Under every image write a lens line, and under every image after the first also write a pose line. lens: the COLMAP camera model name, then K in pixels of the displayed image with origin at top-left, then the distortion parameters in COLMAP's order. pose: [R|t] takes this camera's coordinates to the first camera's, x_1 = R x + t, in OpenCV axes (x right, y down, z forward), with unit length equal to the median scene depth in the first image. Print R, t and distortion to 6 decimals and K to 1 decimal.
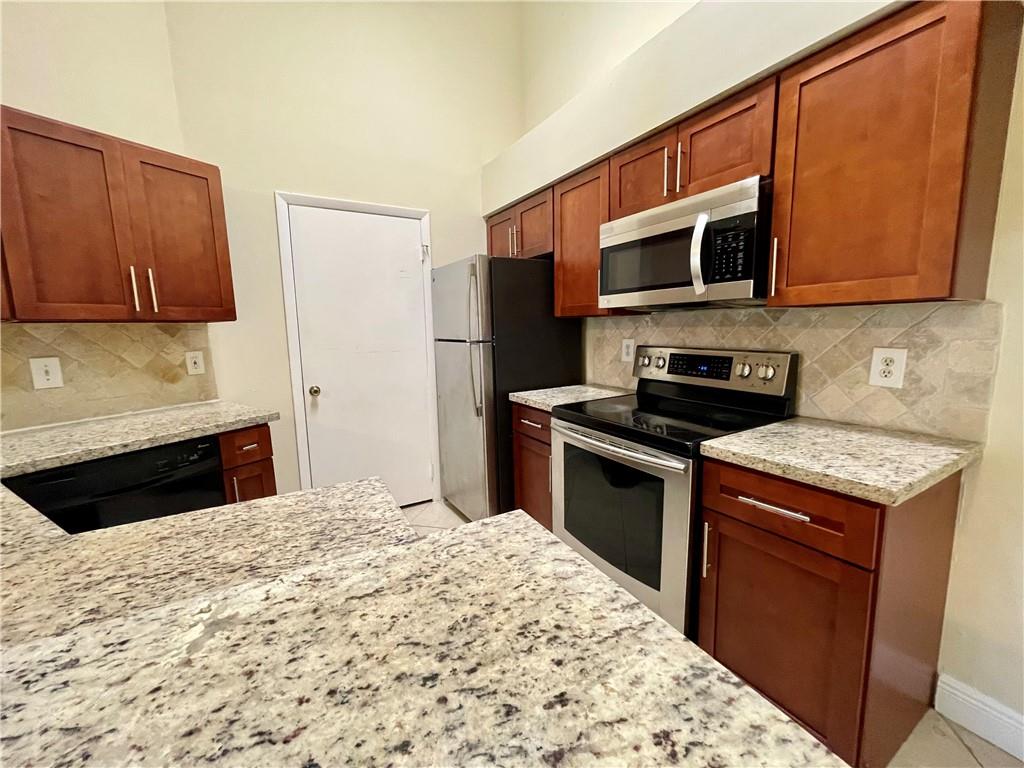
lens RADIAL K [[413.3, 0, 506.6], [0, 413.3, 387.1], [0, 0, 1]] dist [-0.005299, 0.002197]
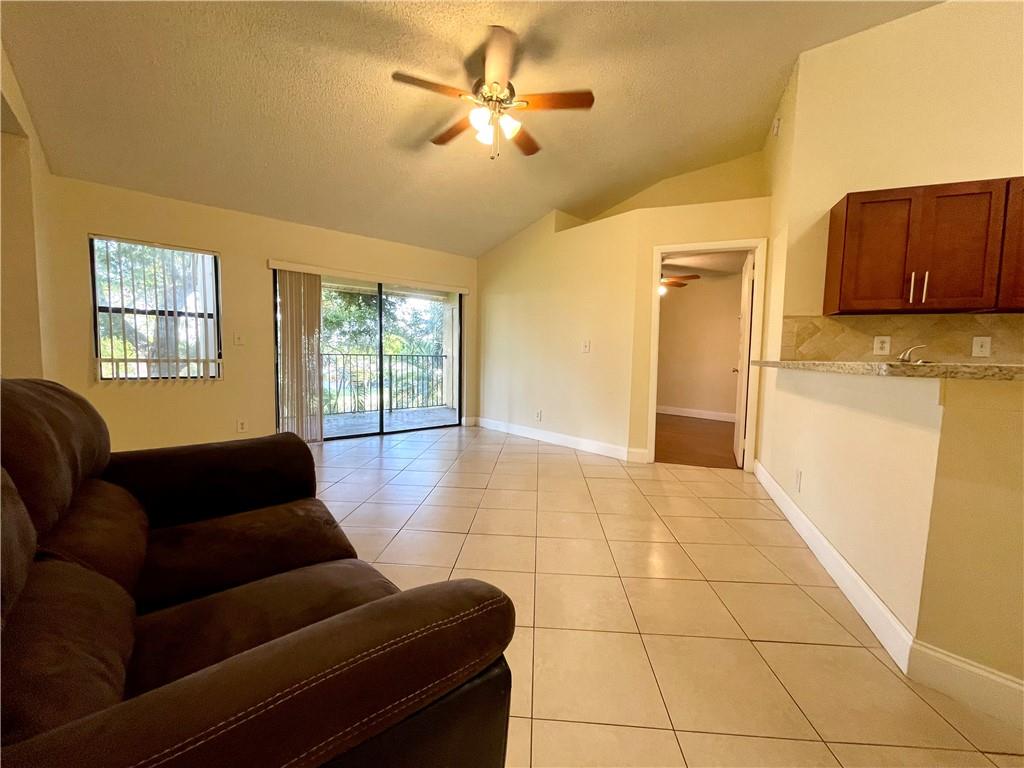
lens RADIAL K [[413.3, 0, 508.8], [0, 413.3, 383.9], [0, 0, 1]] dist [-0.005299, 0.002197]
pose [[0.185128, 0.094414, -0.978169, 0.059043], [-0.160207, 0.984958, 0.064748, 0.300086], [0.969568, 0.144723, 0.197469, -1.027062]]
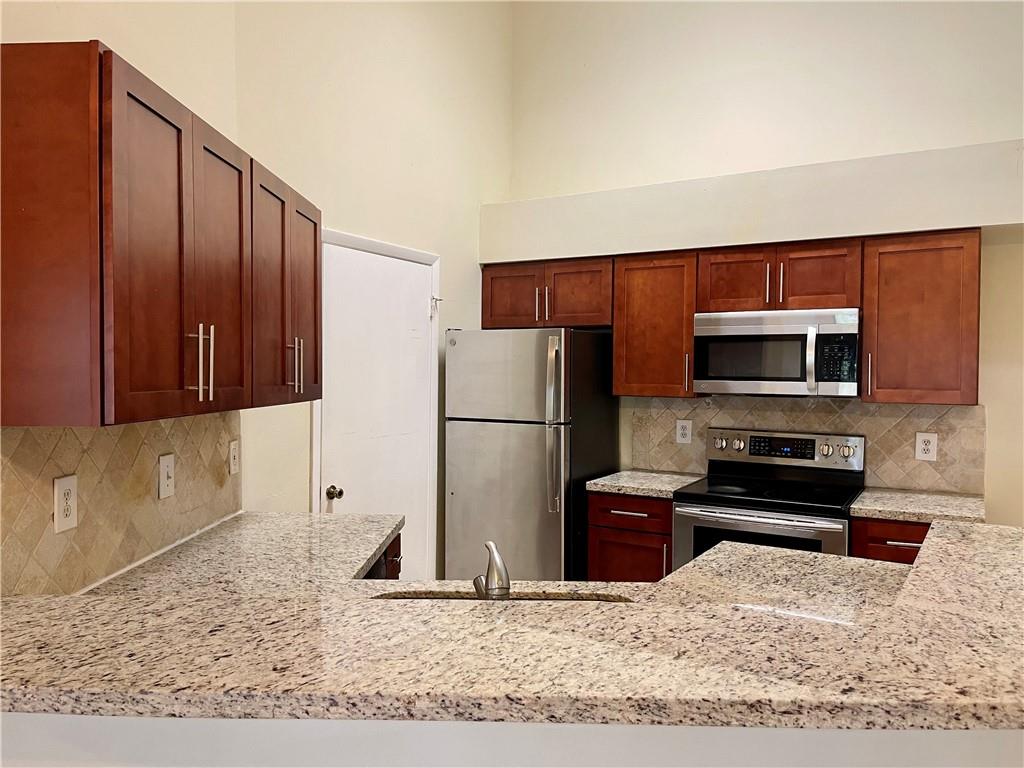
lens RADIAL K [[776.5, 0, 516.0], [0, 776.5, 386.6], [0, 0, 1]] dist [0.077254, -0.099421]
pose [[0.866259, 0.018109, 0.499267, -1.362834], [0.045648, 0.992294, -0.115193, -0.004332], [-0.497505, 0.122578, 0.858757, -0.529244]]
